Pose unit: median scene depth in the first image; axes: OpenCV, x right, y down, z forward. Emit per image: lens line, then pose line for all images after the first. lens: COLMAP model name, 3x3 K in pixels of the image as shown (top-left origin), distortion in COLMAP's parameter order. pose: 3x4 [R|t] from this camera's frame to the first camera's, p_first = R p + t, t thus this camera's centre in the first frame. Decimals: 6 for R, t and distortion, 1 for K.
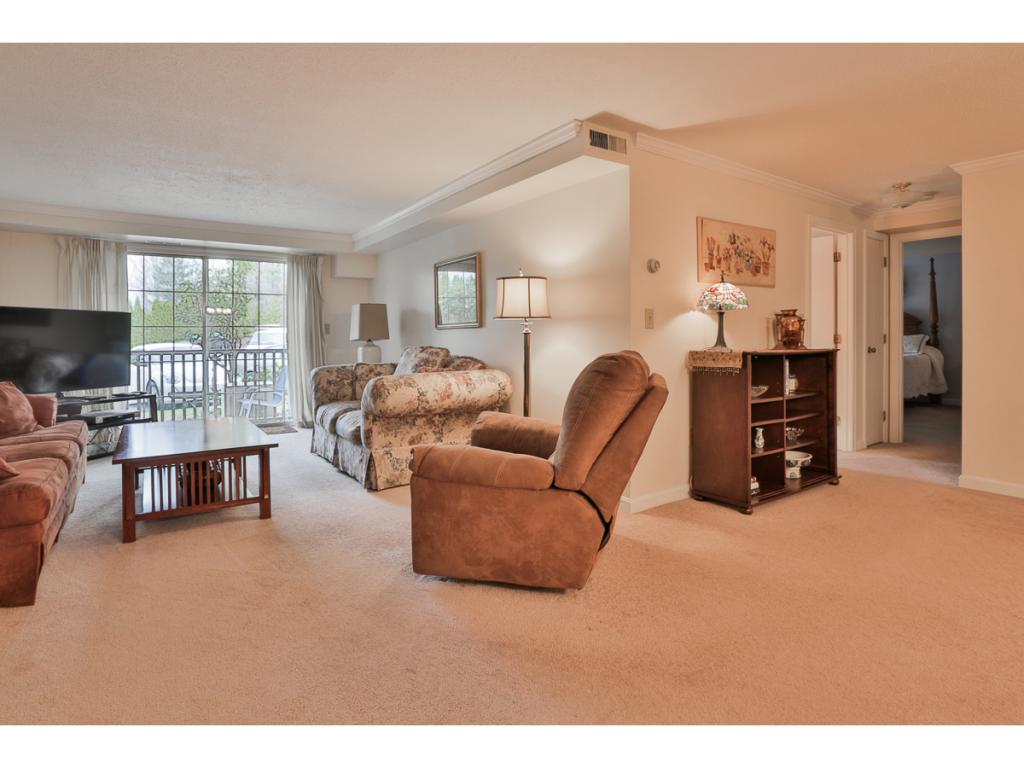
lens RADIAL K [[528.6, 0, 534.8], [0, 528.6, 363.4], [0, 0, 1]] dist [-0.055871, 0.017174]
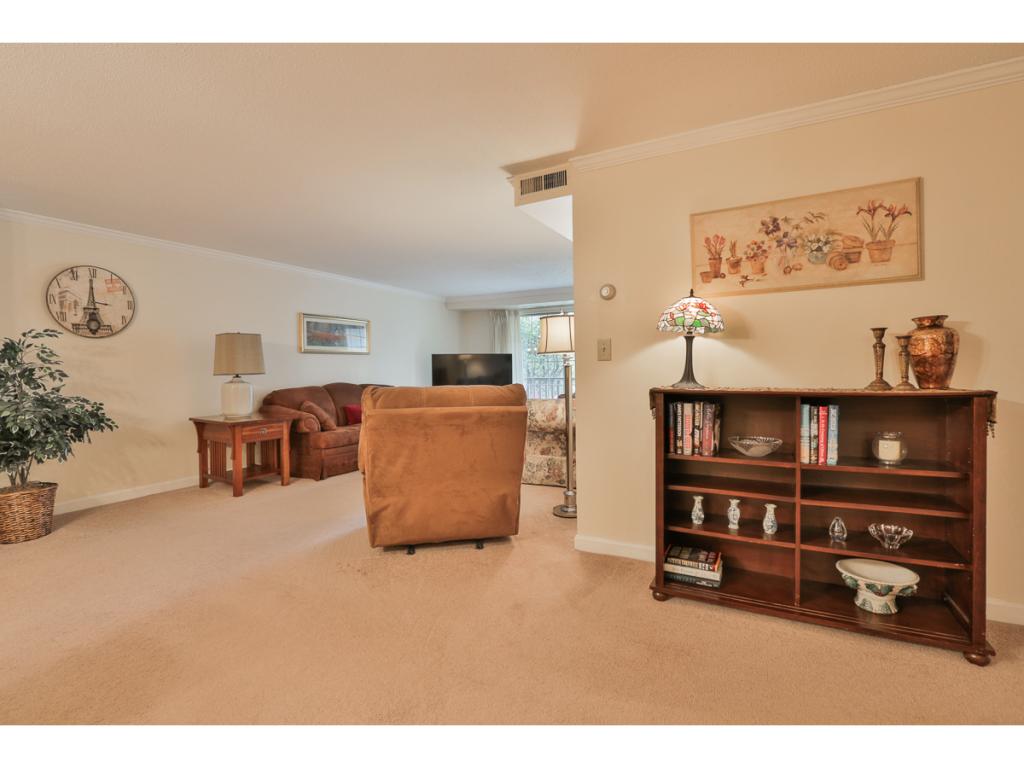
lens RADIAL K [[490.6, 0, 510.9], [0, 490.6, 400.8], [0, 0, 1]] dist [-0.061249, 0.014952]
pose [[0.447725, 0.052501, -0.892629, 0.785803], [-0.026168, 0.998617, 0.045610, -0.026766], [0.893788, 0.002937, 0.448479, 0.404510]]
